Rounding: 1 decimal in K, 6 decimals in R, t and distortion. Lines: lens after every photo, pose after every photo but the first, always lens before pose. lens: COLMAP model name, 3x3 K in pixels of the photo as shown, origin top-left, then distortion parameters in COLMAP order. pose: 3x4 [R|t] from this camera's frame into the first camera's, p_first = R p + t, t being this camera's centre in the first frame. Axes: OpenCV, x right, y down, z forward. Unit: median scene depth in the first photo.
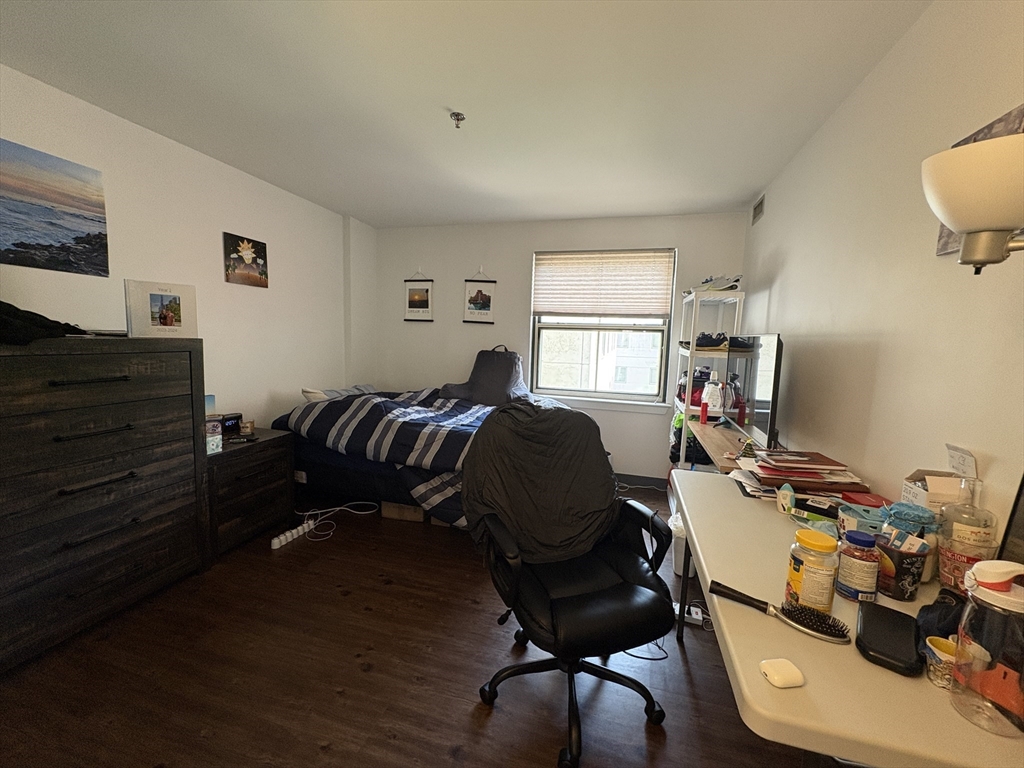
lens RADIAL K [[408.6, 0, 512.0], [0, 408.6, 384.0], [0, 0, 1]] dist [0.000738, -0.000023]
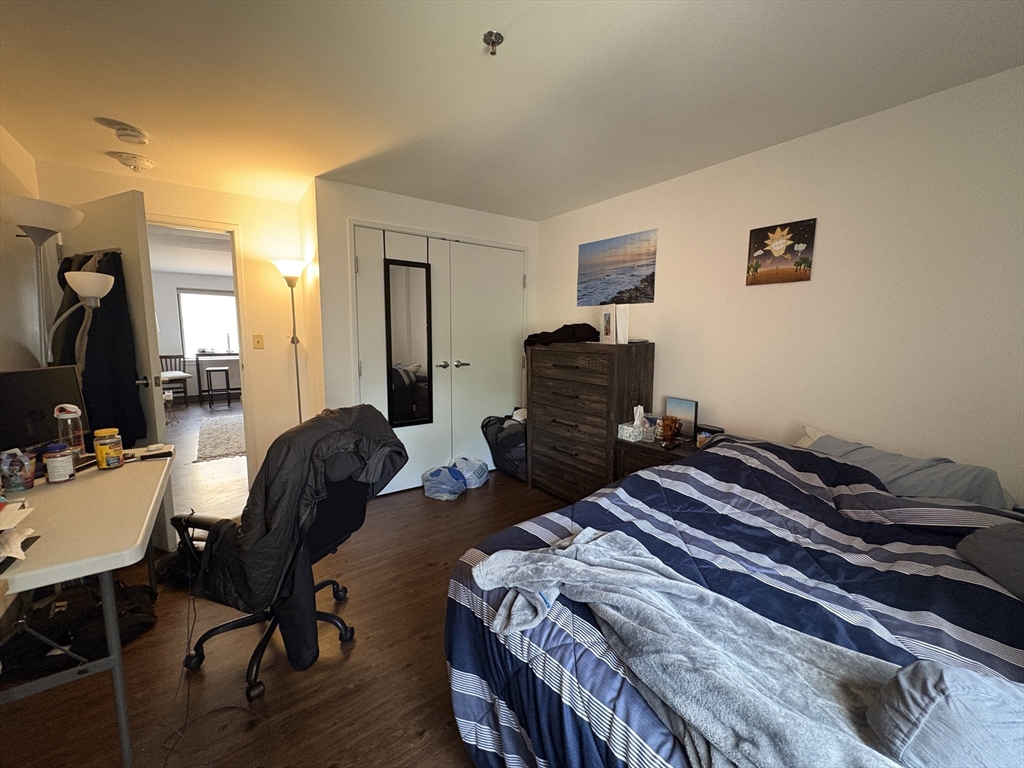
lens RADIAL K [[408.6, 0, 512.0], [0, 408.6, 384.0], [0, 0, 1]] dist [0.000738, -0.000023]
pose [[-0.614628, 0.064231, -0.786197, 0.451577], [-0.114522, 0.978854, 0.169501, -0.171546], [0.780459, 0.194217, -0.594275, 1.541768]]
